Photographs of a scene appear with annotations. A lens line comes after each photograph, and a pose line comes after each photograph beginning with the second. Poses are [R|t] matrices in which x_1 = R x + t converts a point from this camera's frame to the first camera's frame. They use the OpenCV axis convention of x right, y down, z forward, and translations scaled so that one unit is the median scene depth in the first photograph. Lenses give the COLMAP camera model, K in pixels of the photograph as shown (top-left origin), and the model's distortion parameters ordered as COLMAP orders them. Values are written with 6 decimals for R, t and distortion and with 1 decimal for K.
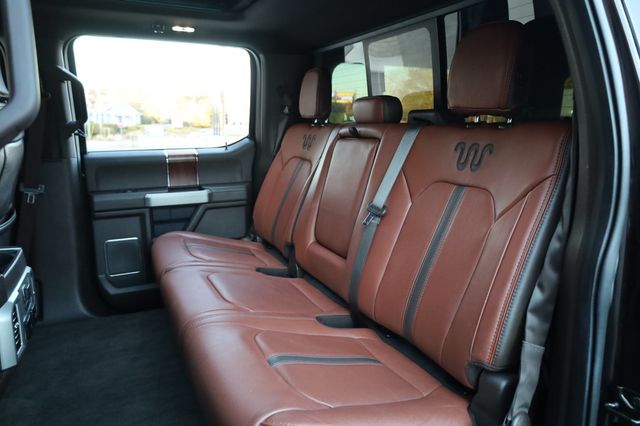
lens RADIAL K [[455.7, 0, 326.1], [0, 455.7, 208.5], [0, 0, 1]] dist [0.003629, -0.006328]
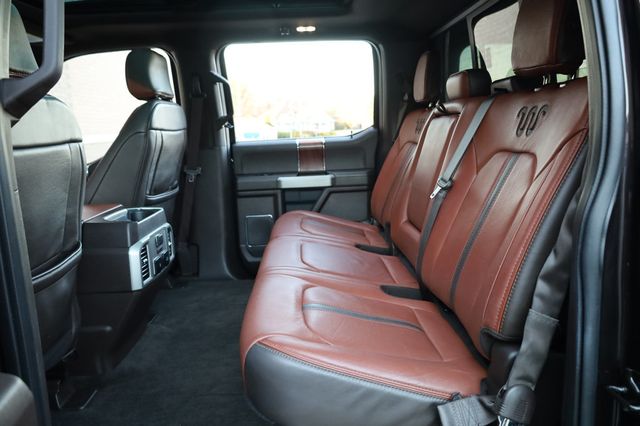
lens RADIAL K [[455.7, 0, 315.9], [0, 455.7, 208.9], [0, 0, 1]] dist [0.003629, -0.006328]
pose [[0.910572, 0.036347, -0.411749, 0.190202], [-0.039101, 0.999234, 0.001734, 0.048158], [0.411497, 0.014521, 0.911295, -0.009057]]
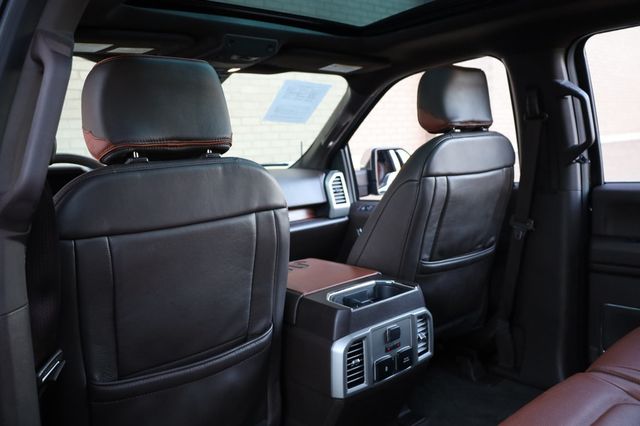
lens RADIAL K [[539.3, 0, 303.7], [0, 539.3, 209.3], [0, 0, 1]] dist [-0.009307, 0.003120]
pose [[0.266992, 0.090856, -0.959406, 0.237516], [-0.125472, 0.990349, 0.058868, -0.078096], [0.955496, 0.104661, 0.275815, 0.307526]]
